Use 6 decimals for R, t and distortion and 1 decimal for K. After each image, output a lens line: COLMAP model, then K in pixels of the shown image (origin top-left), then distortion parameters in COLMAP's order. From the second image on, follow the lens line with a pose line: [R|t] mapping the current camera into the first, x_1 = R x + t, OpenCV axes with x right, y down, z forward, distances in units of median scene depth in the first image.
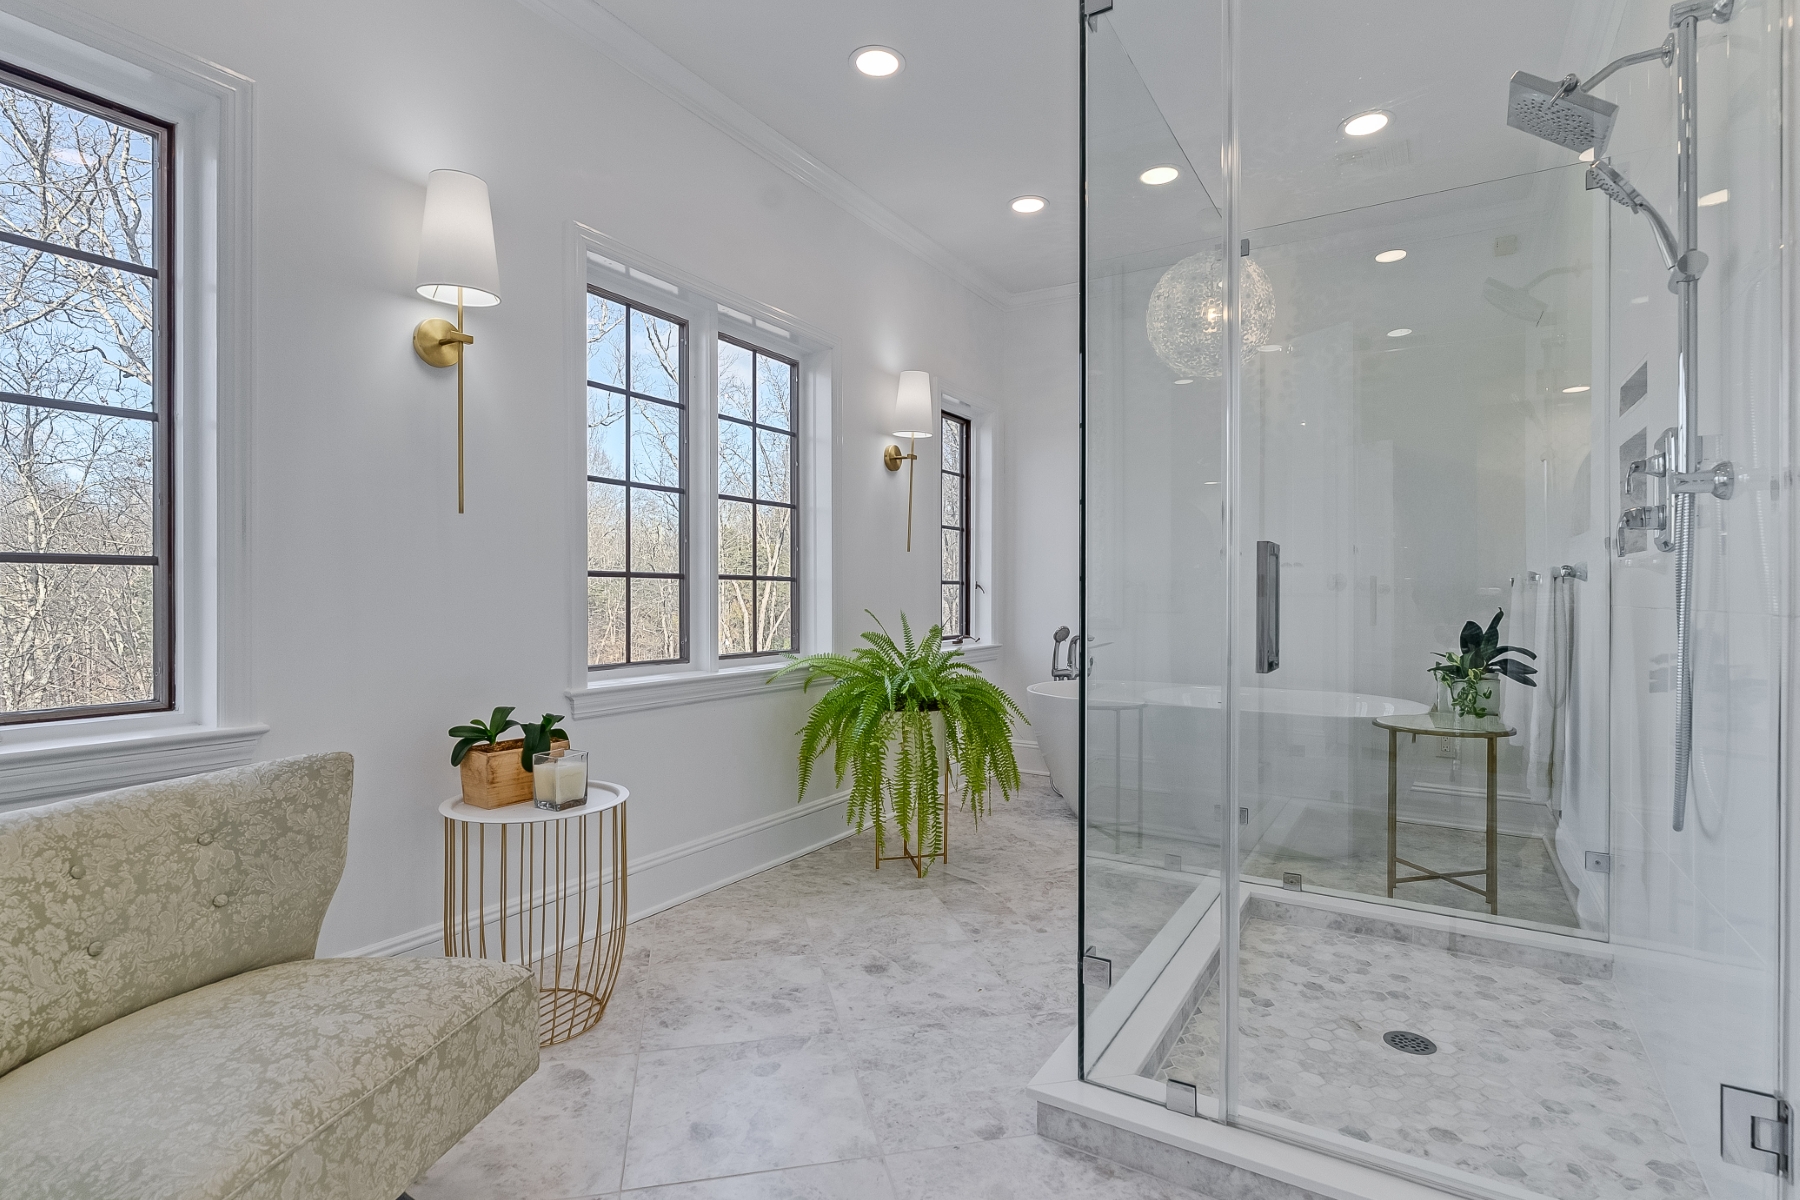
lens RADIAL K [[888.2, 0, 915.2], [0, 888.2, 596.8], [0, 0, 1]] dist [0.005201, 0.000131]
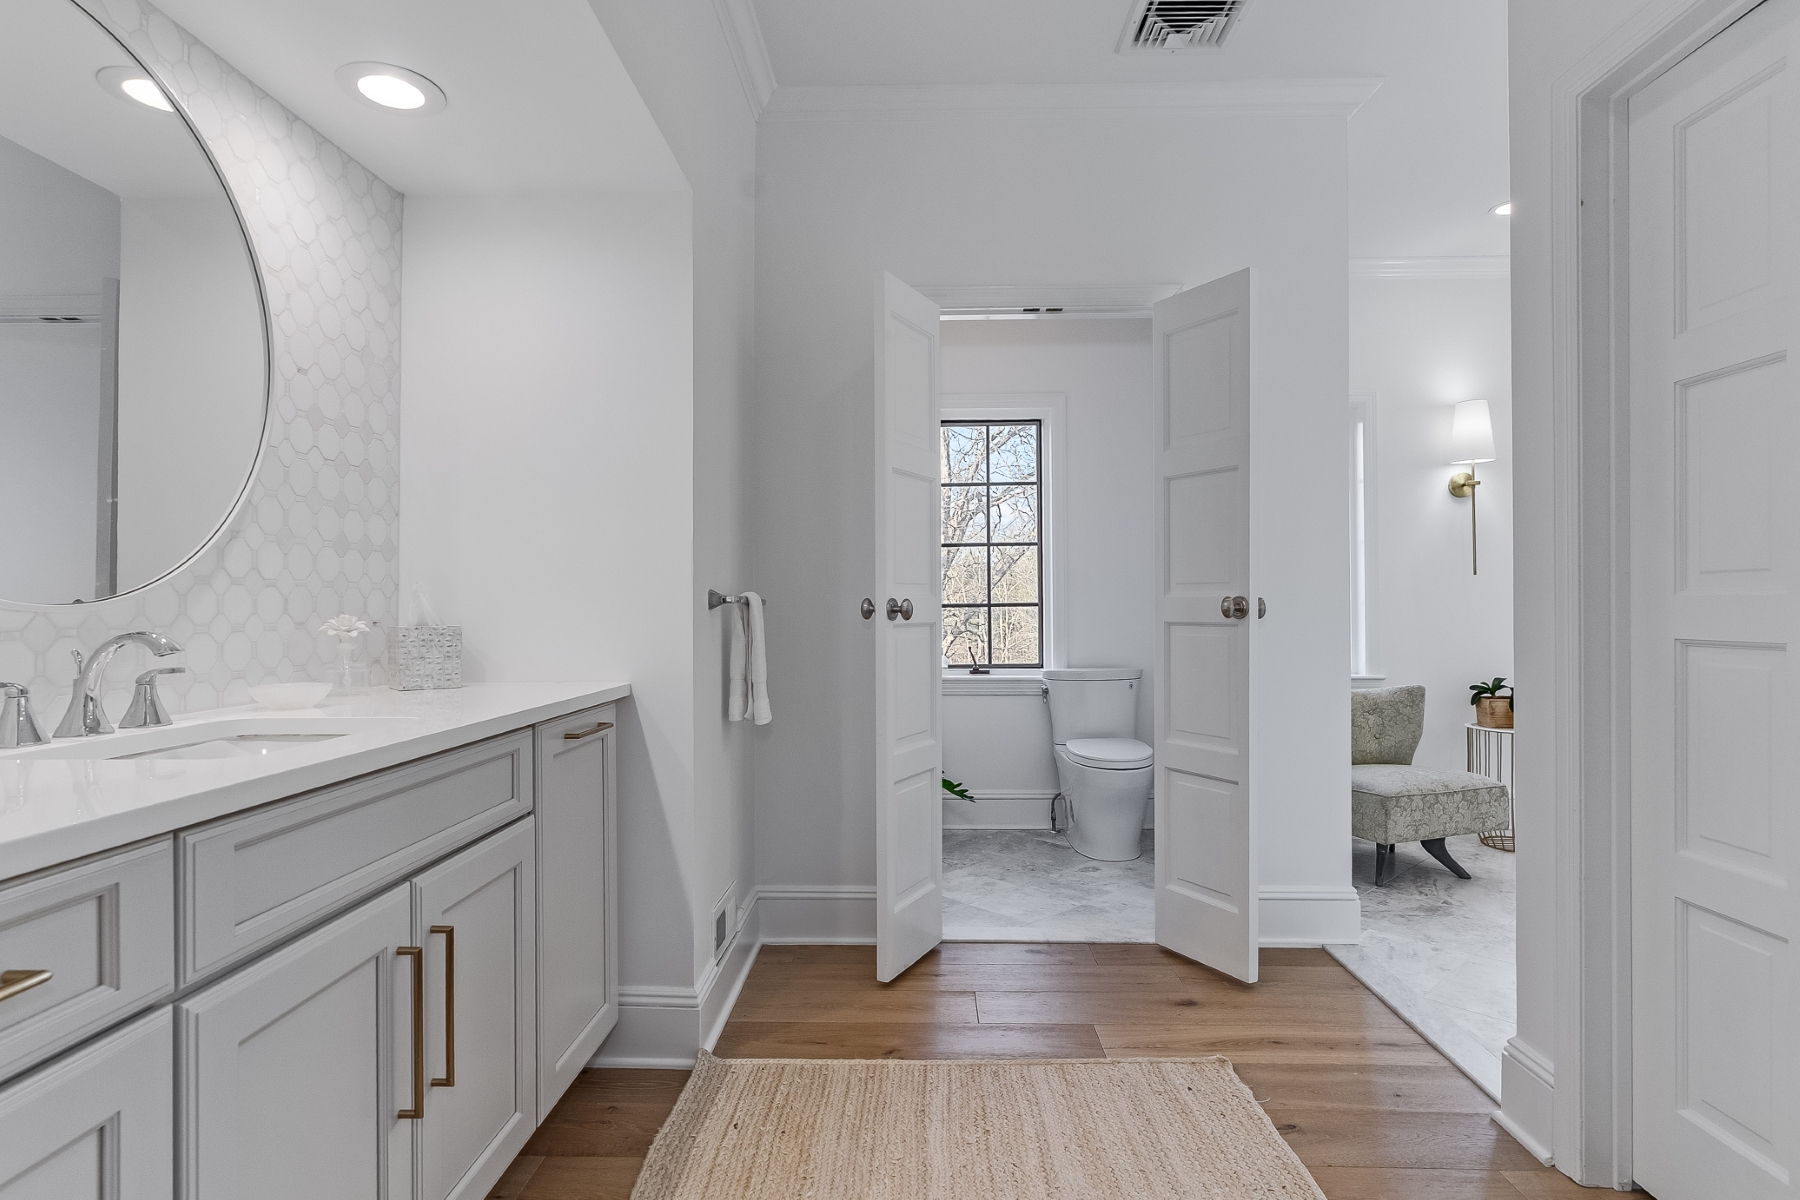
lens RADIAL K [[888.2, 0, 912.7], [0, 888.2, 593.9], [0, 0, 1]] dist [0.005201, 0.000131]
pose [[0.490893, -0.011300, -0.871147, 0.587633], [0.008473, 0.999931, -0.008196, -0.048704], [0.871179, -0.003358, 0.490955, -1.036519]]
